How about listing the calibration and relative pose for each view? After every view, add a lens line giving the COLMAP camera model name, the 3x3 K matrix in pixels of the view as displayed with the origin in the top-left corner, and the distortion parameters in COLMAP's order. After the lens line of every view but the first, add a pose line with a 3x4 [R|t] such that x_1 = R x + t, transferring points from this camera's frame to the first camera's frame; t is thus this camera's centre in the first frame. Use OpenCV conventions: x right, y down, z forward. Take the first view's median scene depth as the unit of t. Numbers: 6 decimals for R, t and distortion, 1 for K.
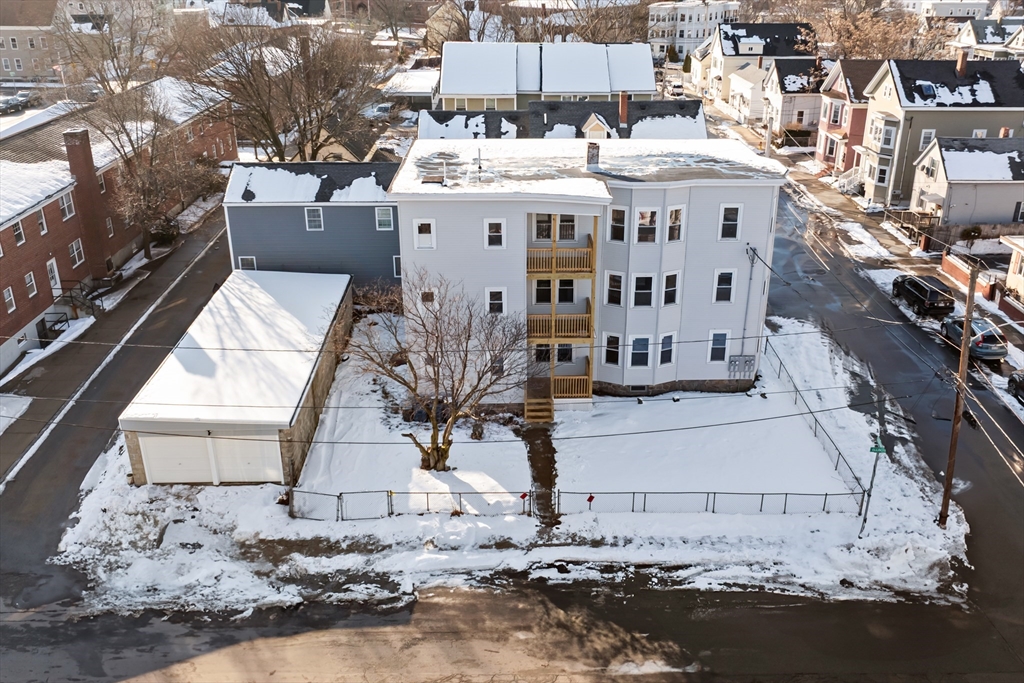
lens RADIAL K [[908.8, 0, 512.0], [0, 908.8, 341.5], [0, 0, 1]] dist [-0.010370, -0.022148]
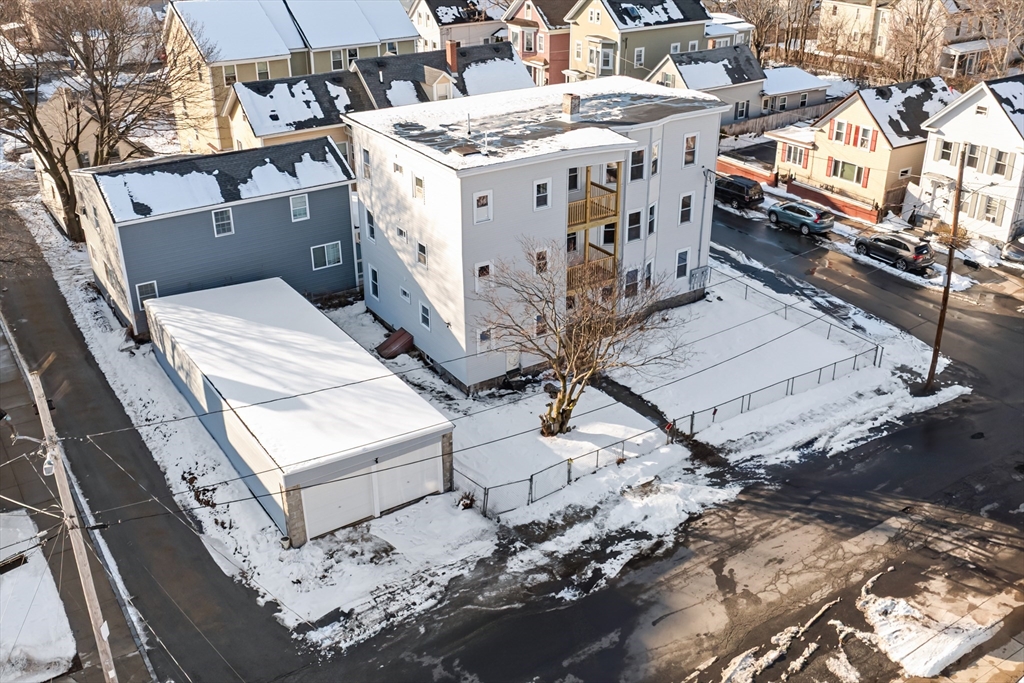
lens RADIAL K [[1001.5, 0, 528.2], [0, 1001.5, 337.9], [0, 0, 1]] dist [-0.007899, -0.026528]
pose [[0.834651, -0.240102, 0.495690, -0.508302], [0.220643, 0.970368, 0.098504, -0.062870], [-0.504653, 0.027155, 0.862895, 0.043480]]
